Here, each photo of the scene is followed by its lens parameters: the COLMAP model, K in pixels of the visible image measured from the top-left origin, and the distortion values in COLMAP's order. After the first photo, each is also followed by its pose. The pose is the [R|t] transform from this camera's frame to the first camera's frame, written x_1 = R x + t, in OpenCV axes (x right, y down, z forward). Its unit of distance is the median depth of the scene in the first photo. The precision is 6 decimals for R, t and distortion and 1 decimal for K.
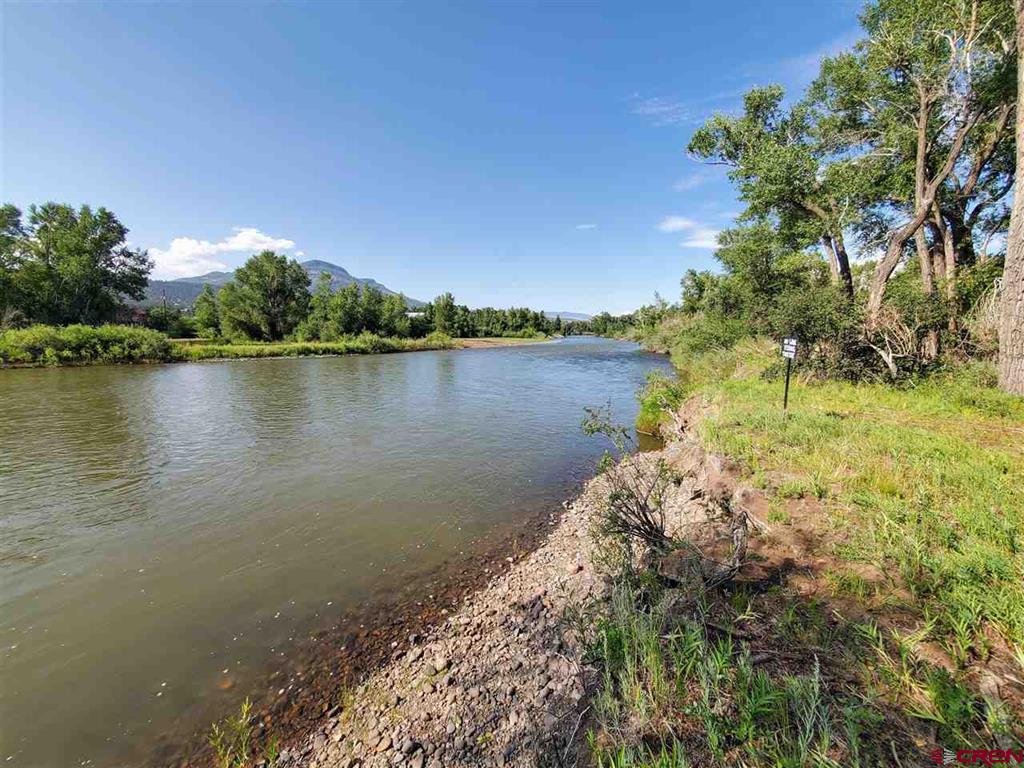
lens RADIAL K [[407.7, 0, 513.8], [0, 407.7, 388.5], [0, 0, 1]] dist [-0.001723, 0.000046]
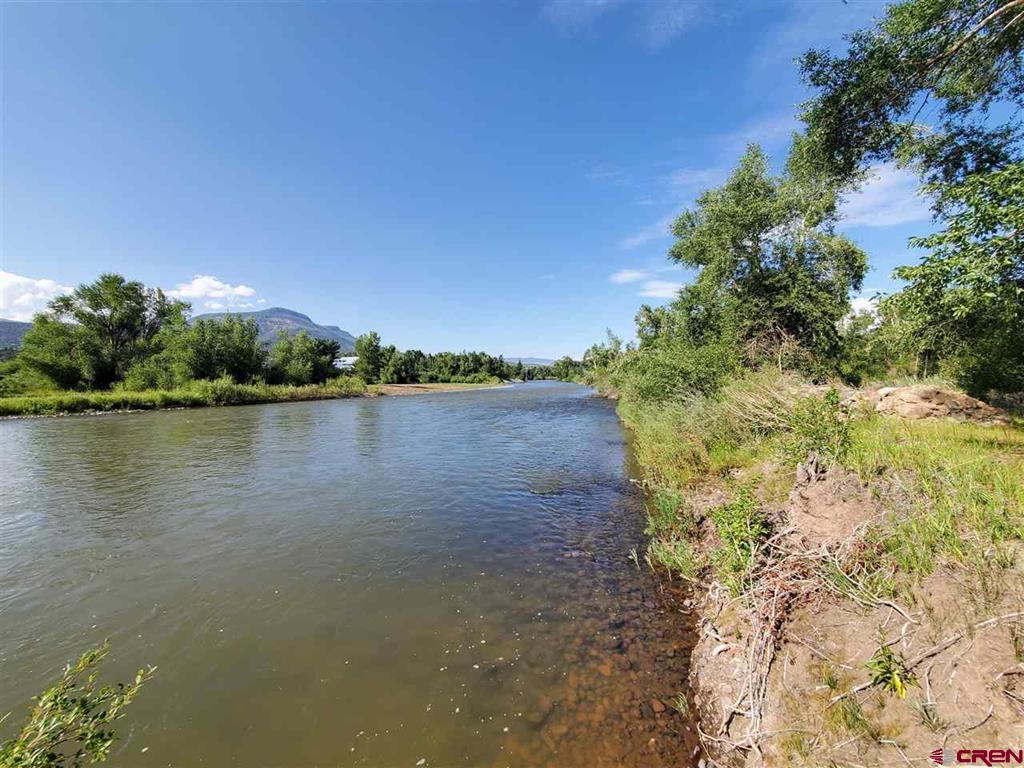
lens RADIAL K [[407.7, 0, 509.8], [0, 407.7, 384.9], [0, 0, 1]] dist [-0.001723, 0.000046]
pose [[0.997412, -0.013269, 0.070664, 0.050215], [0.021634, 0.992663, -0.118959, -0.011114], [-0.068567, 0.120180, 0.990381, 0.105875]]
